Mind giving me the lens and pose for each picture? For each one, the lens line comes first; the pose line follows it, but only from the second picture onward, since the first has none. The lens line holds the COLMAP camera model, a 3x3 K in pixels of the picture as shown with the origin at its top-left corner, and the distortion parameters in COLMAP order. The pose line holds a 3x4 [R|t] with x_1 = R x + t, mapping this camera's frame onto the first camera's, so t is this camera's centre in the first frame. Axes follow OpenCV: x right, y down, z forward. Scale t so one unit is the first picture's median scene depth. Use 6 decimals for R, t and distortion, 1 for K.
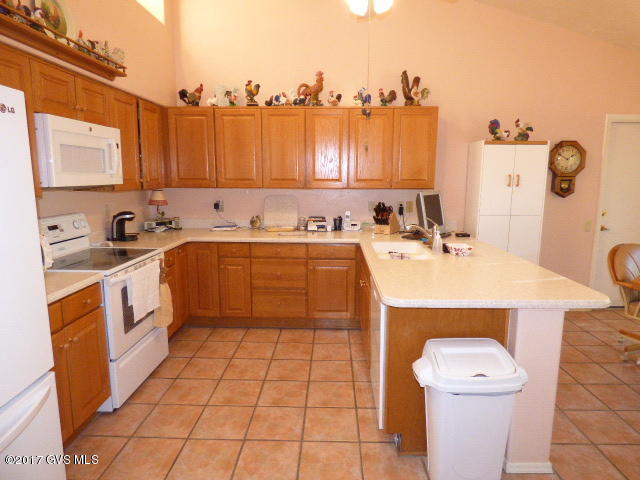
lens RADIAL K [[393.1, 0, 321.0], [0, 393.1, 239.0], [0, 0, 1]] dist [-0.013506, 0.012215]
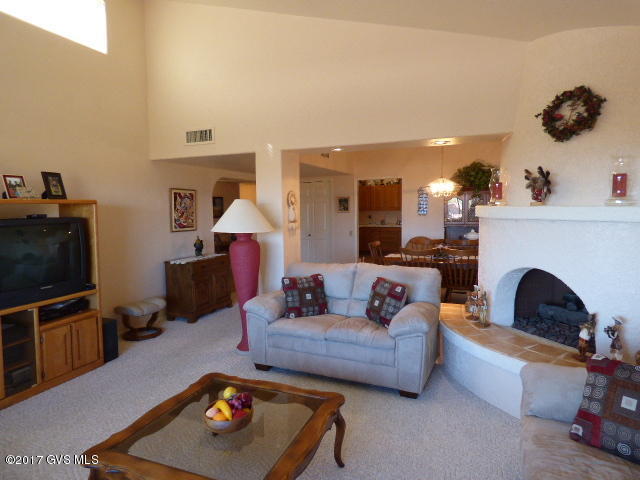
lens RADIAL K [[393.1, 0, 318.7], [0, 393.1, 240.2], [0, 0, 1]] dist [-0.013506, 0.012215]
pose [[0.946584, 0.006019, -0.322402, 0.353437], [-0.026903, 0.997814, -0.060359, 0.302789], [0.321334, 0.065809, 0.944676, -2.058444]]
